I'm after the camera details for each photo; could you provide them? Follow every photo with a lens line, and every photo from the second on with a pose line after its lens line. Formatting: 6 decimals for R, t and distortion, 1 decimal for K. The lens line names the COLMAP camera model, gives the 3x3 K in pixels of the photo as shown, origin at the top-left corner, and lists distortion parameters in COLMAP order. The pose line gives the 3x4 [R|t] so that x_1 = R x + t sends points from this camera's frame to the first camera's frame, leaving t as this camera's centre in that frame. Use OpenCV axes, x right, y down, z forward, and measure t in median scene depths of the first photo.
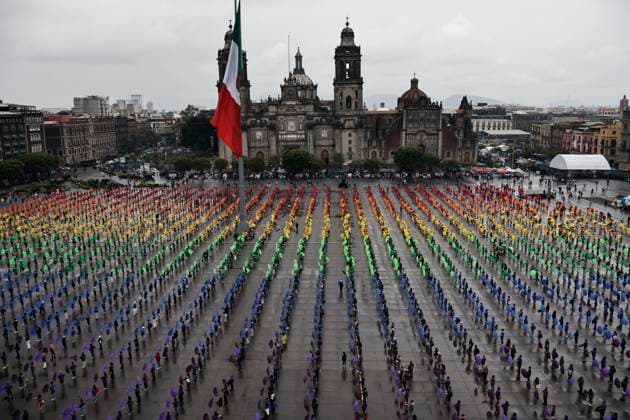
lens RADIAL K [[536.4, 0, 315.8], [0, 536.4, 210.2], [0, 0, 1]] dist [0.005801, 0.002477]
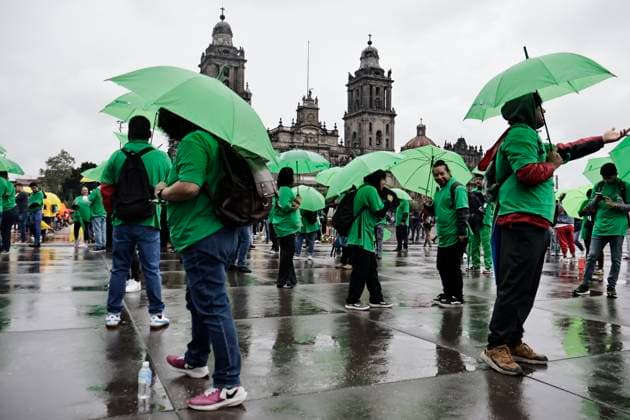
lens RADIAL K [[536.4, 0, 313.7], [0, 536.4, 208.0], [0, 0, 1]] dist [0.005801, 0.002477]
pose [[0.898487, 0.036655, 0.437467, -0.345637], [0.056501, 0.978565, -0.198036, 0.037503], [-0.435349, 0.202650, 0.877157, 0.400221]]
